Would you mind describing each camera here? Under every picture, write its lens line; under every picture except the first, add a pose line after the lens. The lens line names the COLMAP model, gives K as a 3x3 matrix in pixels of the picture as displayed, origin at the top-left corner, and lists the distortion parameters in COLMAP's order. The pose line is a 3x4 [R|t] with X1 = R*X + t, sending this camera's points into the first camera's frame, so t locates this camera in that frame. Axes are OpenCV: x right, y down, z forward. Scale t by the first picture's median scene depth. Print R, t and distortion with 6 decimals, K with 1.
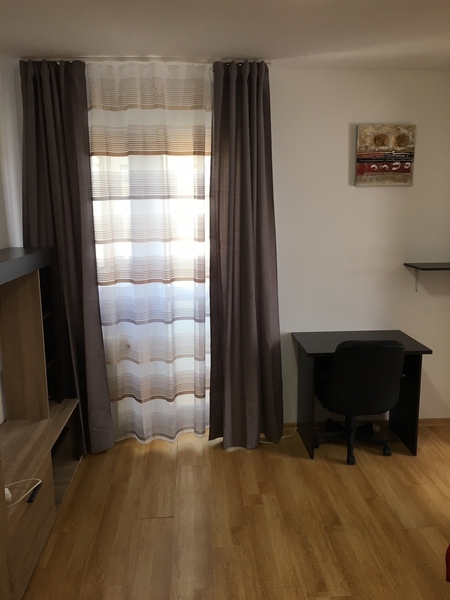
lens RADIAL K [[512.7, 0, 225.0], [0, 512.7, 300.0], [0, 0, 1]] dist [0.078534, -0.105411]
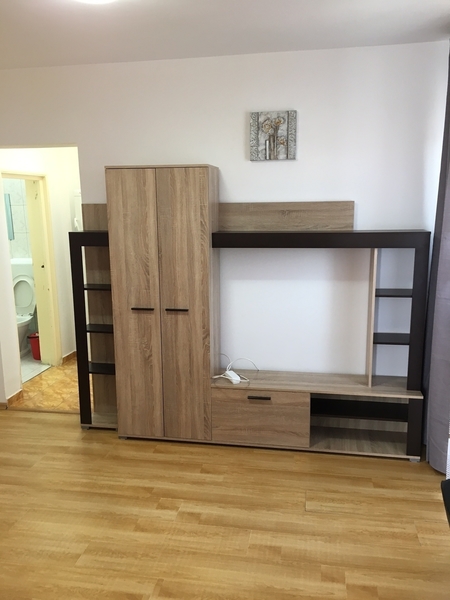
lens RADIAL K [[512.7, 0, 225.0], [0, 512.7, 300.0], [0, 0, 1]] dist [0.078534, -0.105411]
pose [[-0.244971, 0.194326, -0.949856, 0.747846], [-0.166817, 0.956648, 0.238738, -0.159055], [0.955072, 0.216936, -0.201934, 0.920078]]
